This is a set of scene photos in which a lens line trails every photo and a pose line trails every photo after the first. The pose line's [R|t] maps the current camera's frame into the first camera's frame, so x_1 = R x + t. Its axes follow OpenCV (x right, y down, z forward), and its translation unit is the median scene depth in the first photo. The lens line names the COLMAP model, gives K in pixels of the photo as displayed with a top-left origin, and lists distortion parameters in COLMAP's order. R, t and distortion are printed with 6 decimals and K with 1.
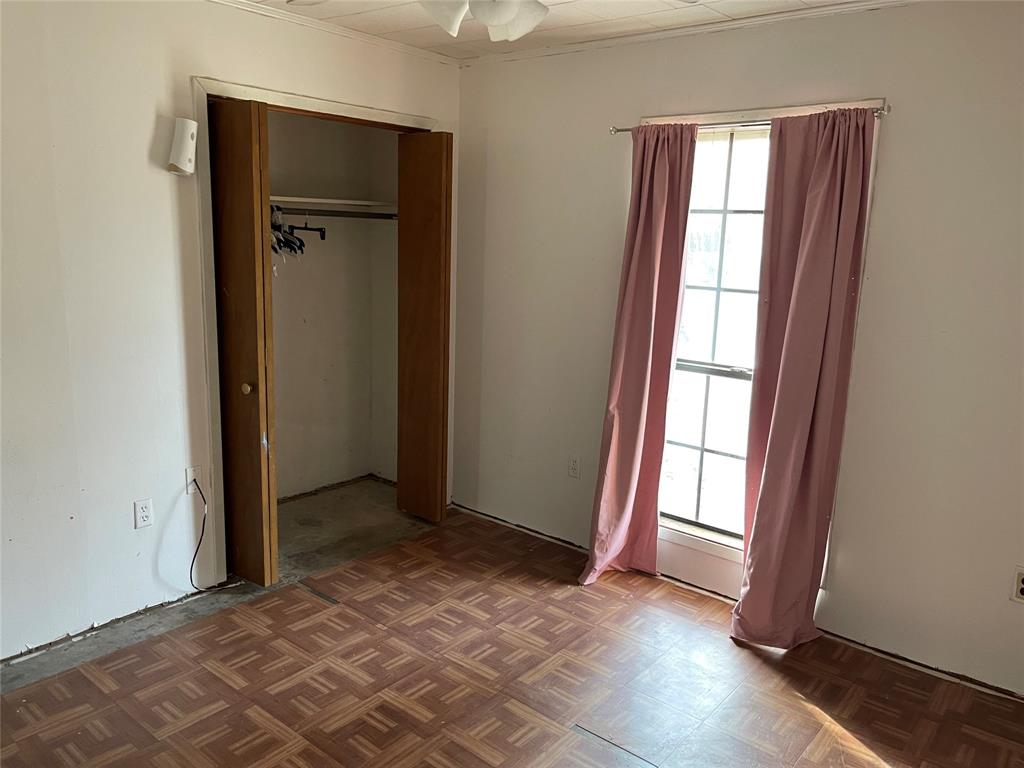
lens RADIAL K [[780.5, 0, 512.2], [0, 780.5, 382.2], [0, 0, 1]] dist [0.045359, -0.053801]
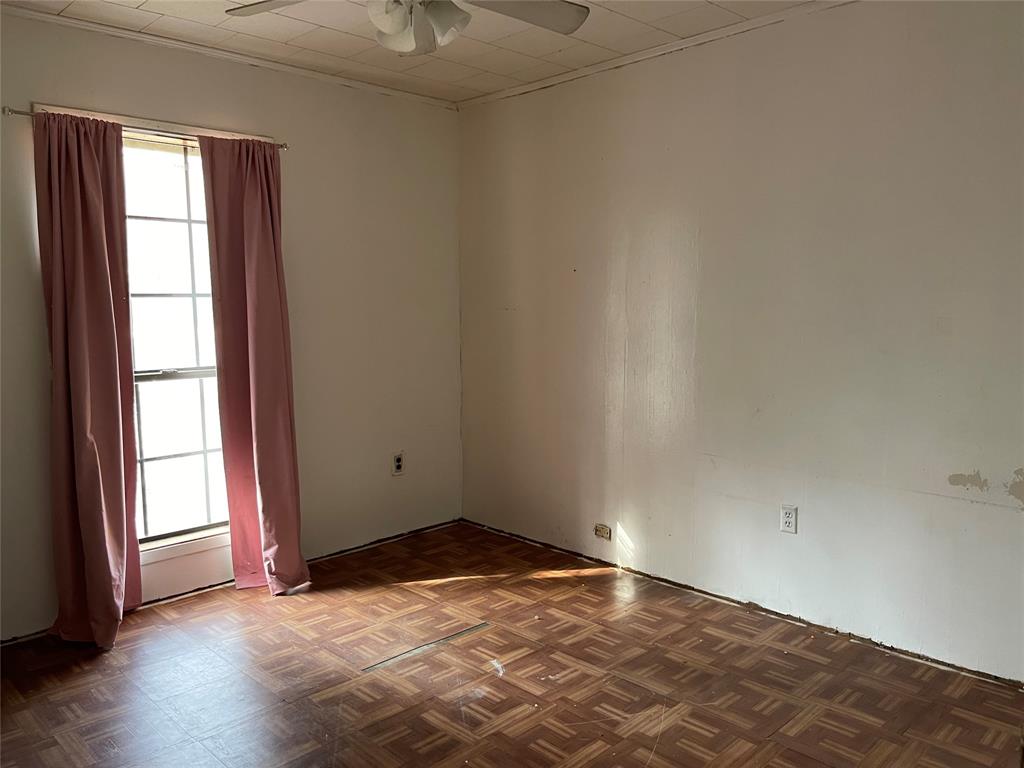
lens RADIAL K [[780.5, 0, 512.5], [0, 780.5, 385.3], [0, 0, 1]] dist [0.045359, -0.053801]
pose [[0.105385, -0.144221, 0.983918, -0.781747], [0.205275, 0.971273, 0.120381, -0.033508], [-0.973014, 0.189287, 0.131962, 0.490227]]
